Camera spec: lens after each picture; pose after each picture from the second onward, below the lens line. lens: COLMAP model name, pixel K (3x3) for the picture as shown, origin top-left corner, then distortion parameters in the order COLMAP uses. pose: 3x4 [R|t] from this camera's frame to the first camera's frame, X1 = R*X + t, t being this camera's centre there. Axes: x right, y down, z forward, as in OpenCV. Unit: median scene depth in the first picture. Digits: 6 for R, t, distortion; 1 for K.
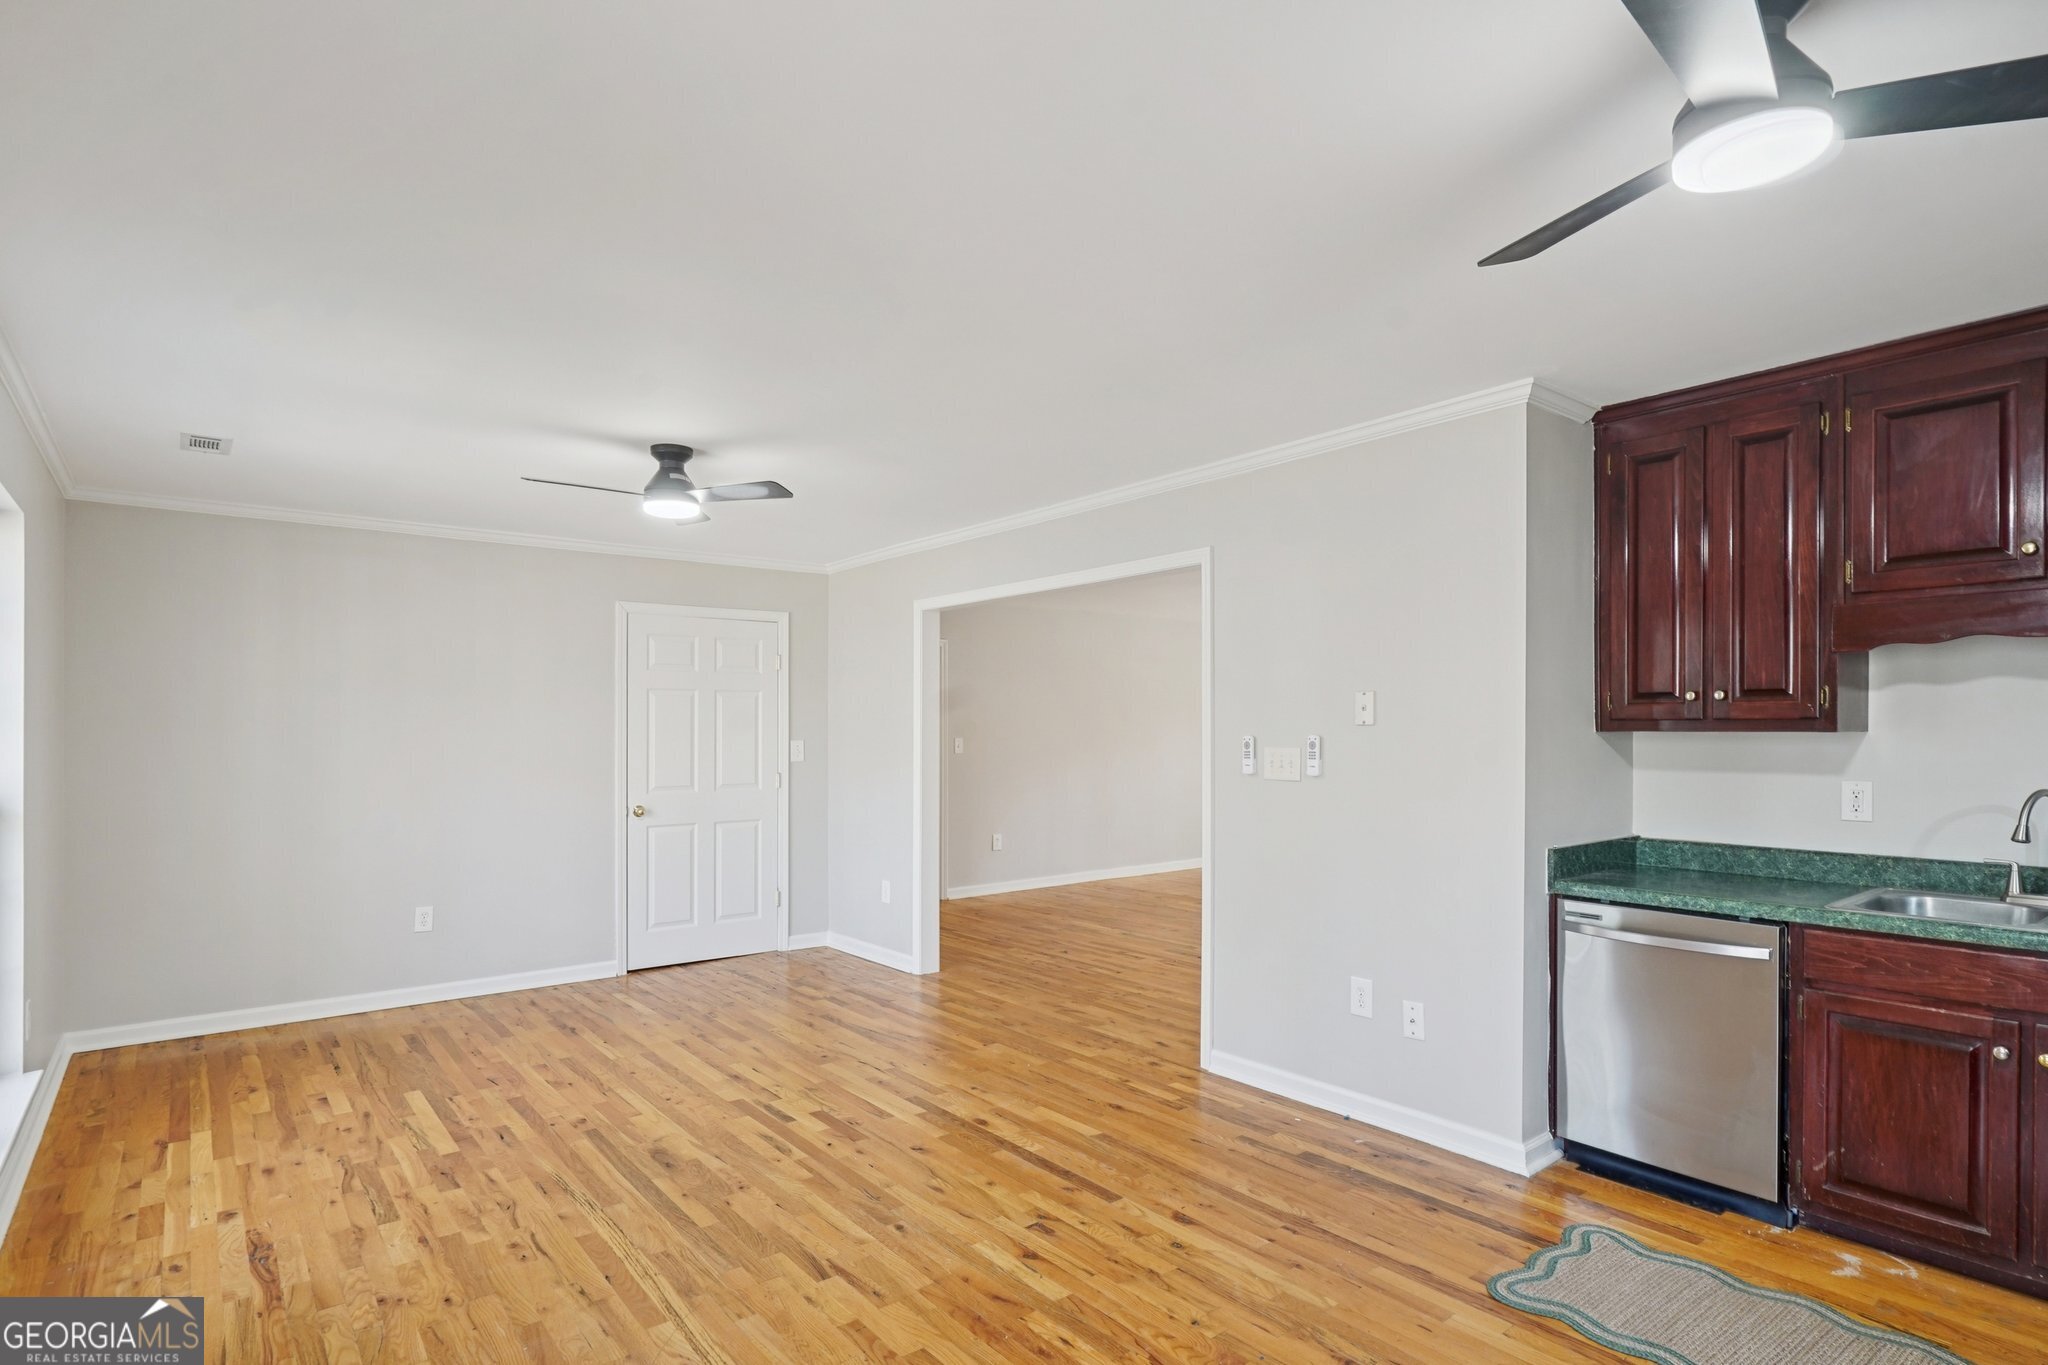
lens RADIAL K [[1071.3, 0, 1045.5], [0, 1071.3, 733.3], [0, 0, 1]] dist [-0.002701, -0.000340]
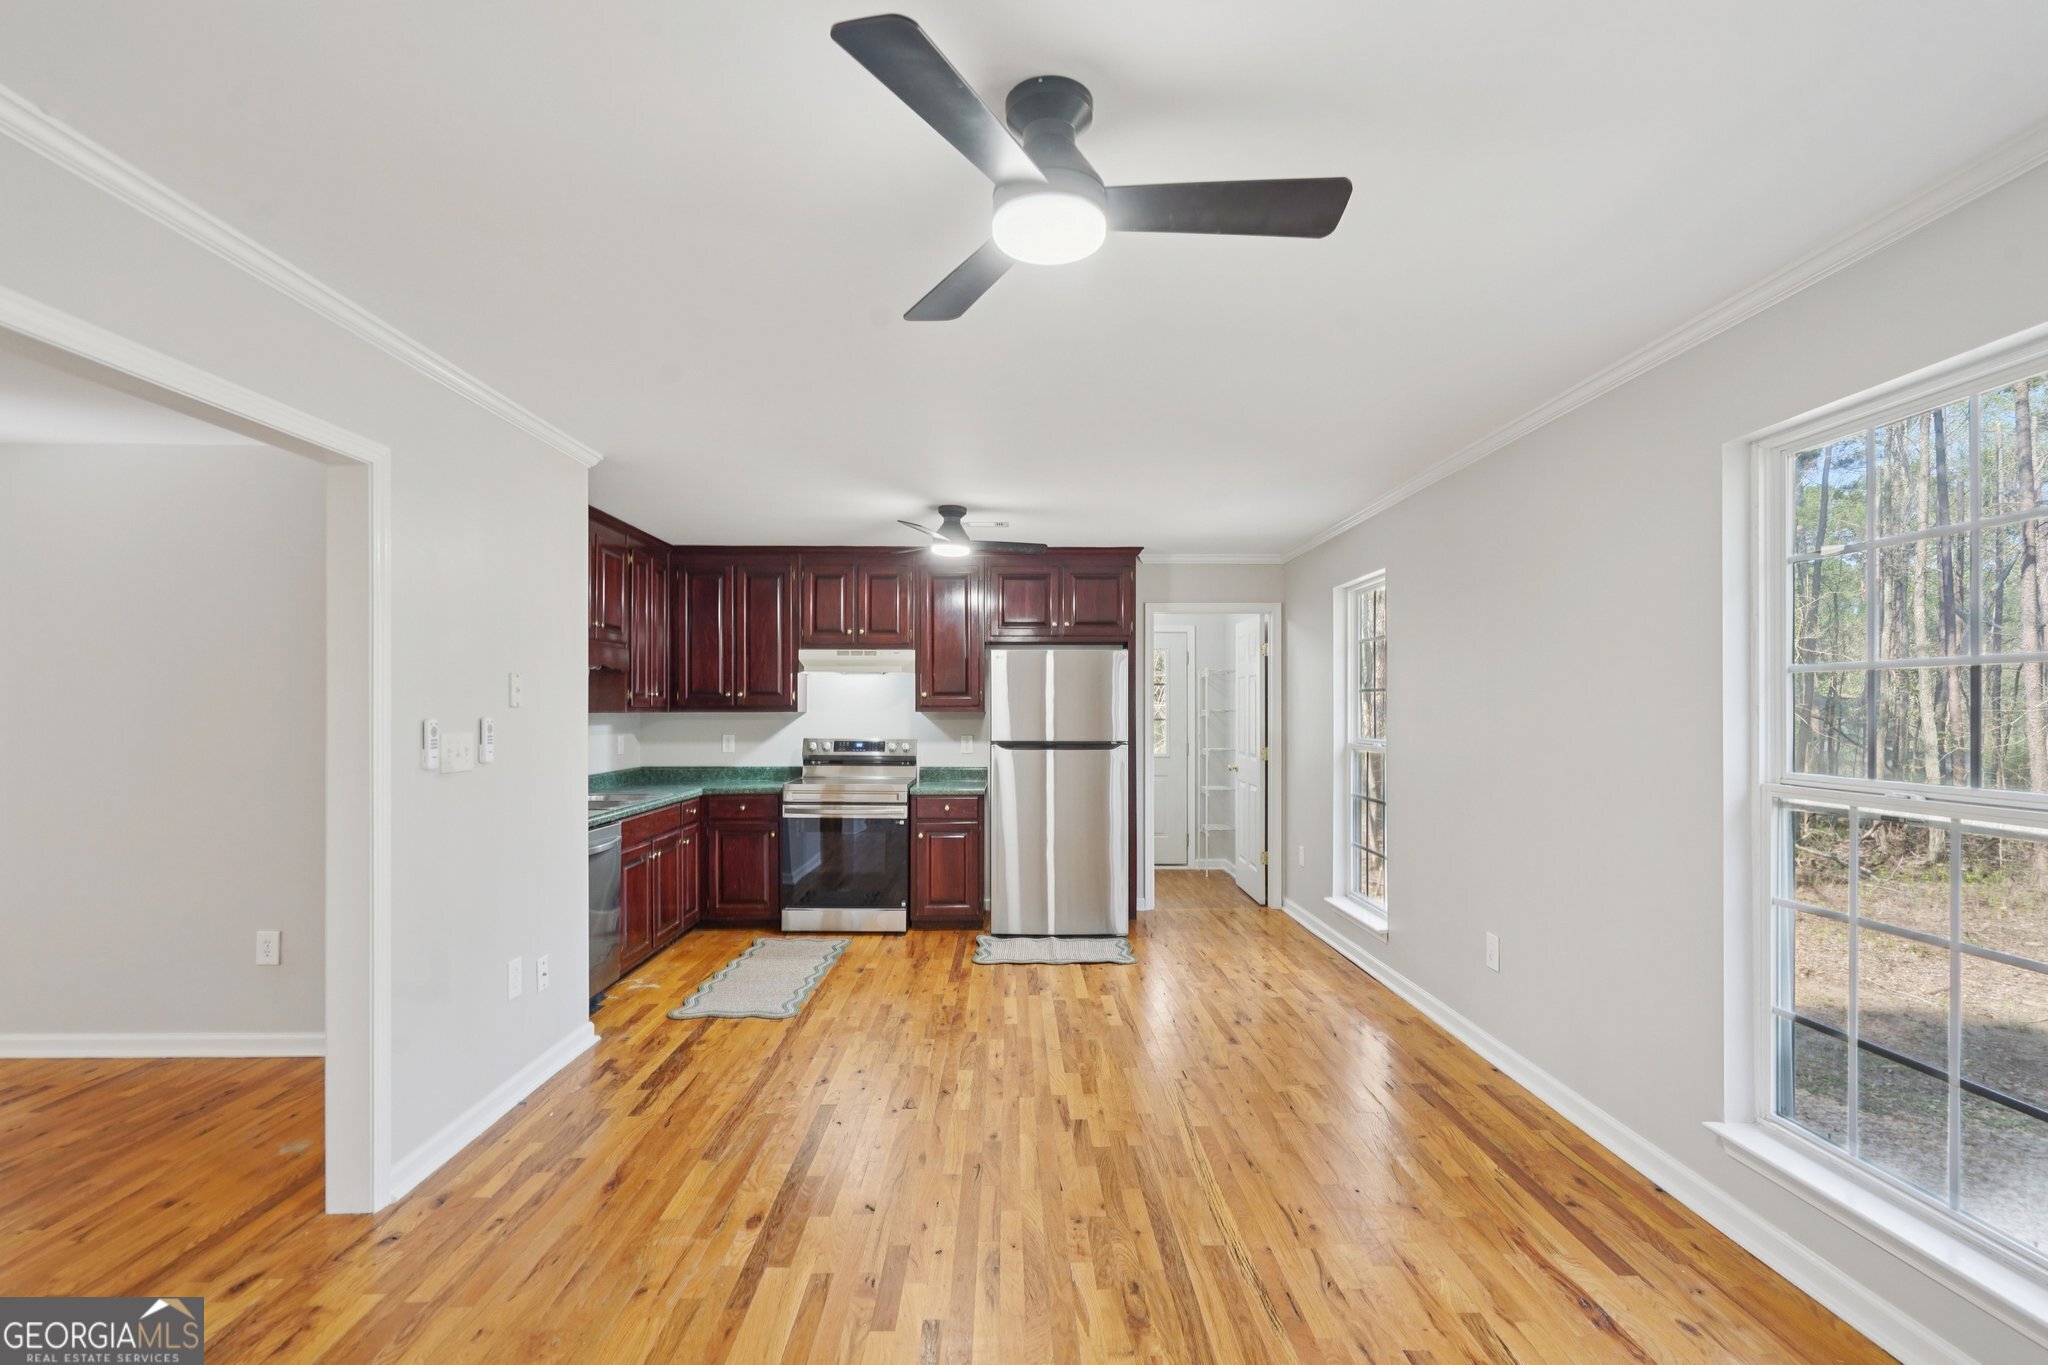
lens RADIAL K [[957.9, 0, 1025.8], [0, 957.9, 703.7], [0, 0, 1]] dist [-0.002920, 0.005194]
pose [[-0.789037, 0.006587, 0.614311, -0.664673], [0.004299, 0.999977, -0.005201, -0.003768], [-0.614331, -0.001462, -0.789047, 1.482510]]
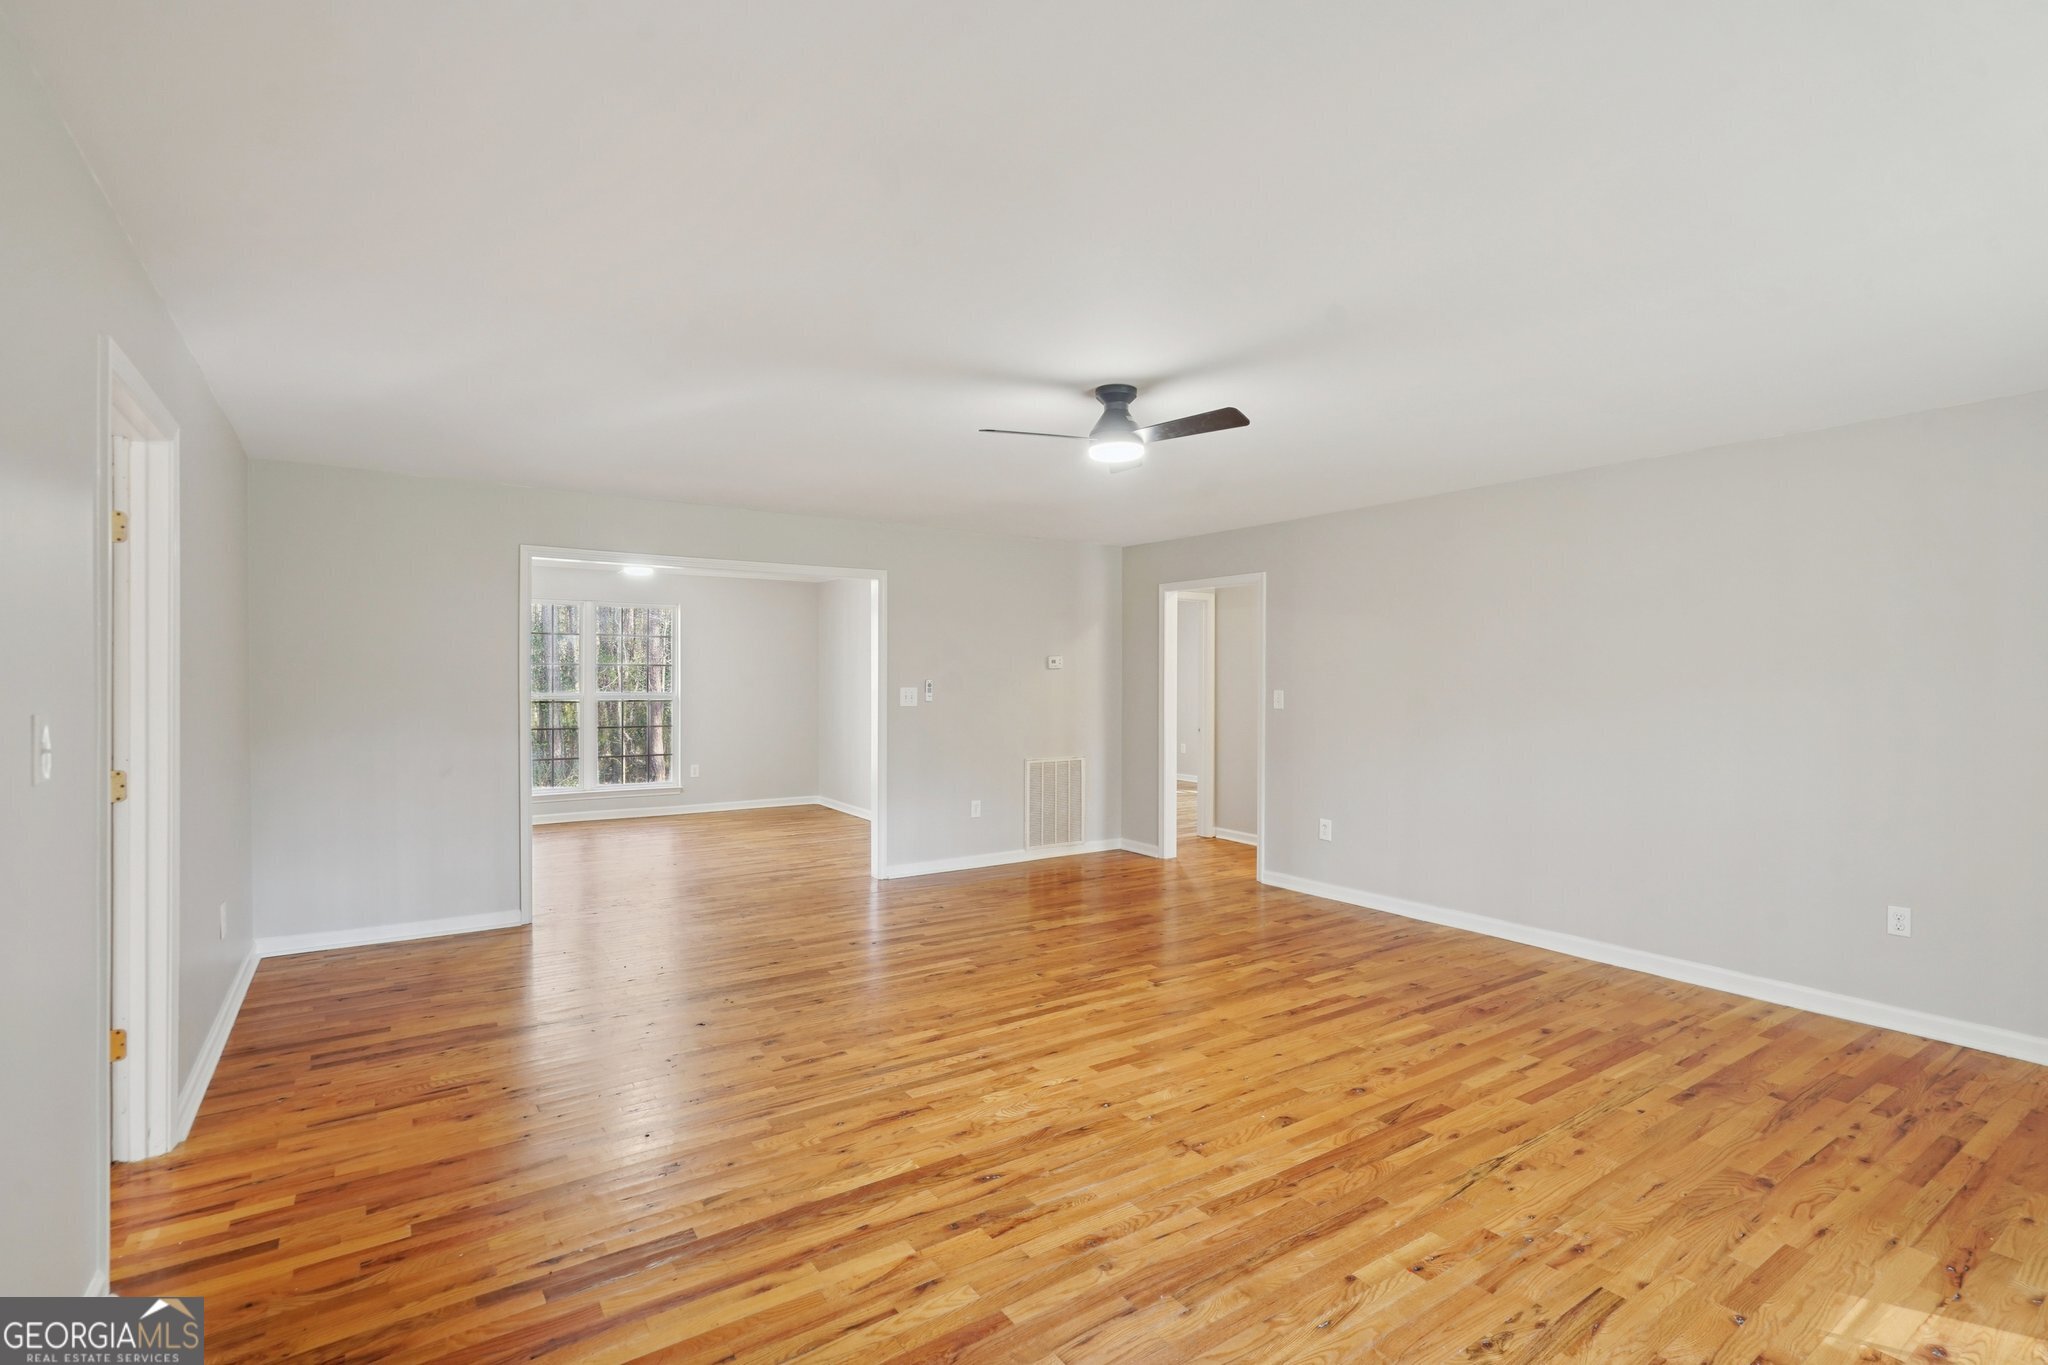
lens RADIAL K [[949.6, 0, 1015.7], [0, 949.6, 677.6], [0, 0, 1]] dist [-0.000641, 0.000250]
pose [[-0.079137, 0.003275, -0.996858, 1.612521], [-0.008158, 0.999959, 0.003933, -0.016959], [0.996830, 0.008444, -0.079107, 2.098984]]
